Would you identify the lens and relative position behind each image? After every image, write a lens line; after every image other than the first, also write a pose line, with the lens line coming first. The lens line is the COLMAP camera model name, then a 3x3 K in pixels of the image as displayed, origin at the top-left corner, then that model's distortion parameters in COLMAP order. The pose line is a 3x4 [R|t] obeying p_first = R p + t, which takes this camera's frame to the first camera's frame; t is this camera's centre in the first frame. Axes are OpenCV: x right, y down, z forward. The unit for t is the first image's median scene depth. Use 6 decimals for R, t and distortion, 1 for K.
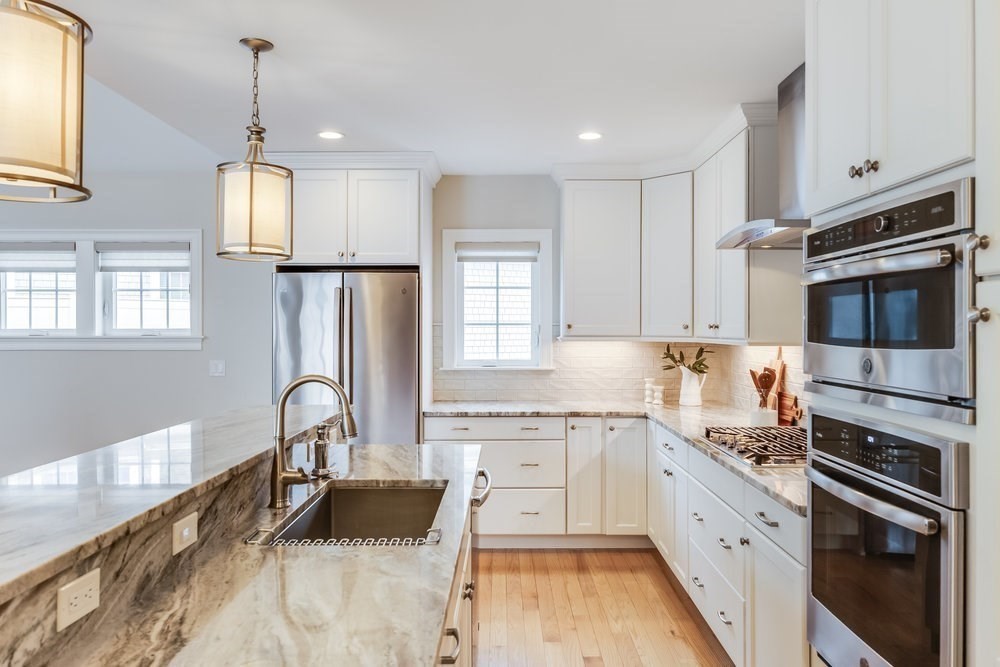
lens RADIAL K [[719.6, 0, 500.0], [0, 719.6, 333.5], [0, 0, 1]] dist [-0.002686, -0.000963]
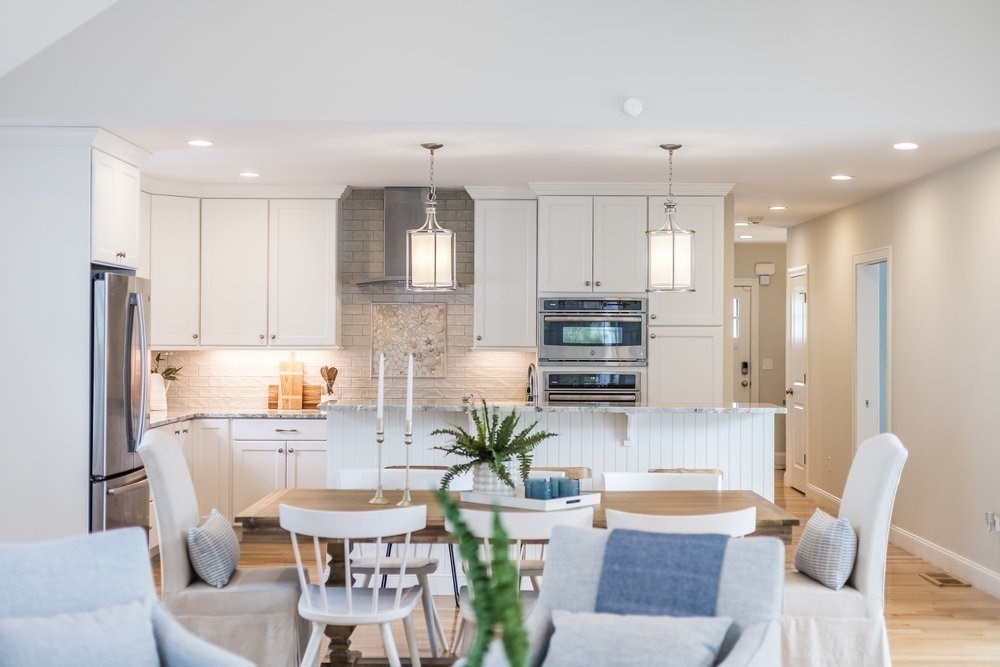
lens RADIAL K [[1441.8, 0, 500.0], [0, 1441.8, 333.5], [0, 0, 1]] dist [-0.010465, 0.005899]
pose [[-0.004632, 0.004123, 0.999981, -2.349383], [0.004182, 0.999983, -0.004104, -0.004079], [-0.999981, 0.004163, -0.004649, 0.629203]]
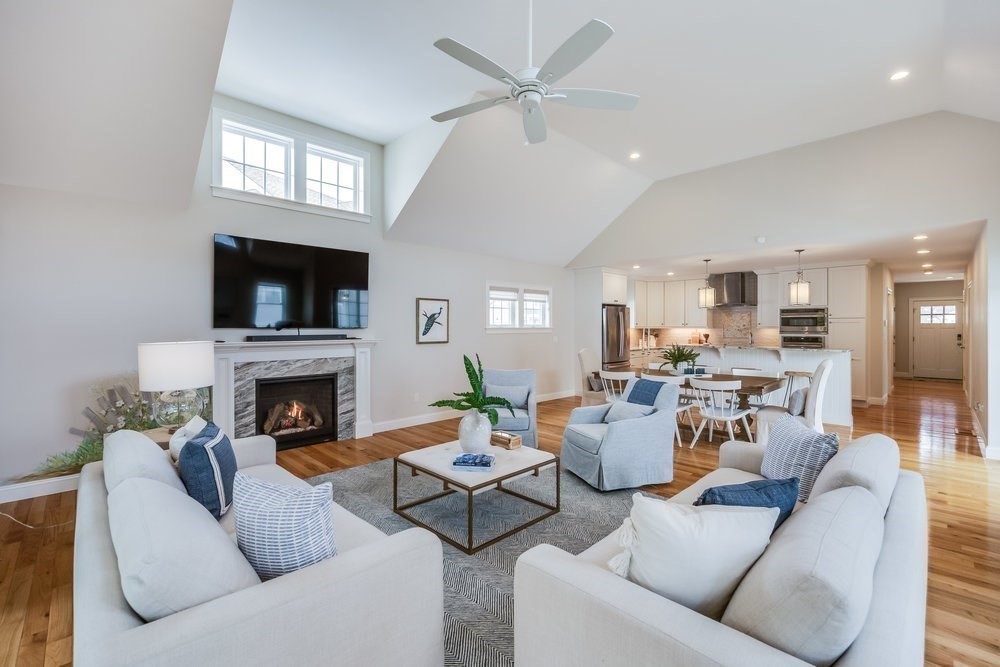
lens RADIAL K [[443.9, 0, 500.0], [0, 443.9, 333.5], [0, 0, 1]] dist [-0.002679, -0.000221]
pose [[0.705276, -0.010798, 0.708850, -2.291420], [0.006713, 0.999941, 0.008554, 0.014973], [-0.708901, -0.001274, 0.705307, -0.018960]]
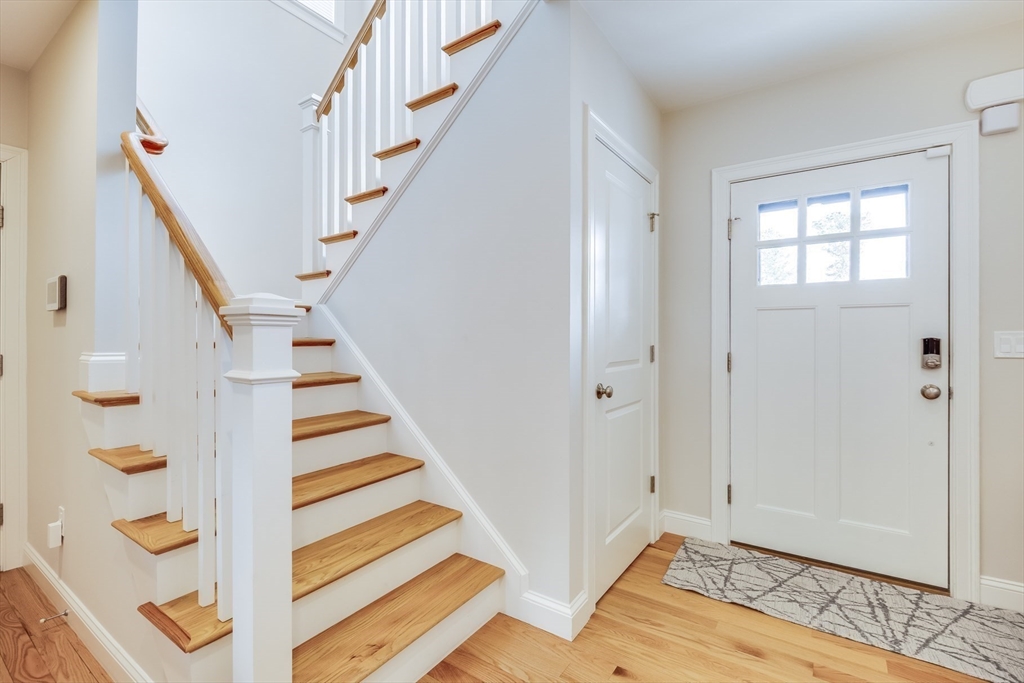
lens RADIAL K [[460.9, 0, 512.0], [0, 460.9, 341.5], [0, 0, 1]] dist [-0.001124, -0.000290]
pose [[0.557434, -0.003015, 0.830216, 1.131220], [0.008452, 0.999962, -0.002044, 0.065335], [-0.830178, 0.008157, 0.557438, 0.002470]]
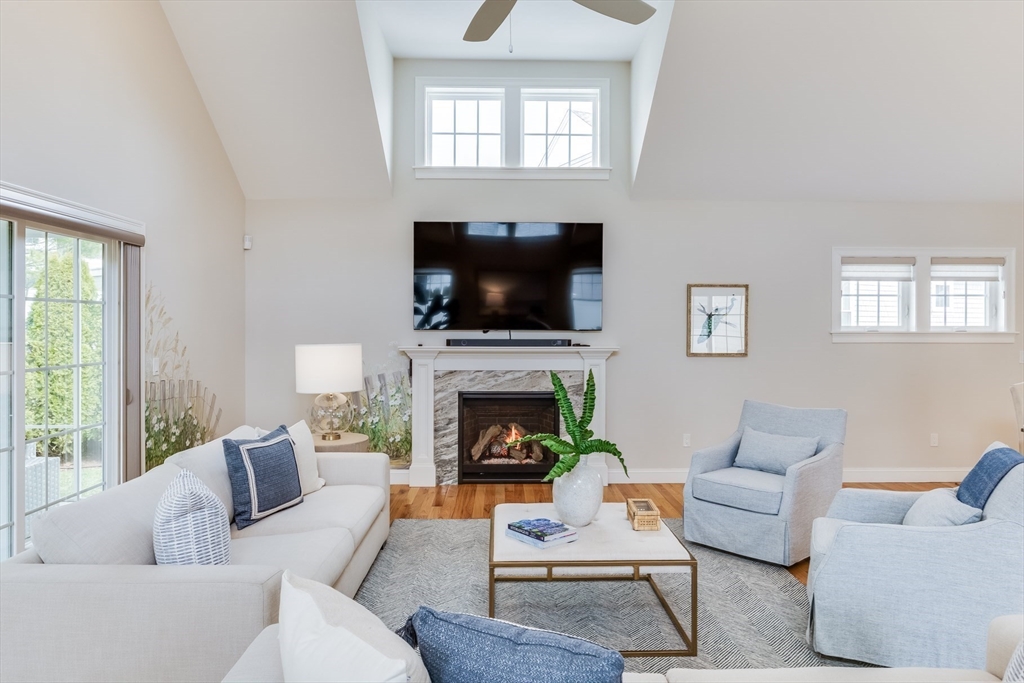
lens RADIAL K [[671.5, 0, 512.0], [0, 671.5, 341.5], [0, 0, 1]] dist [0.001388, 0.000862]
pose [[0.999513, 0.003861, 0.030974, -1.797807], [-0.004027, 0.999978, 0.005297, 0.024484], [-0.030952, -0.005419, 0.999506, -0.224105]]
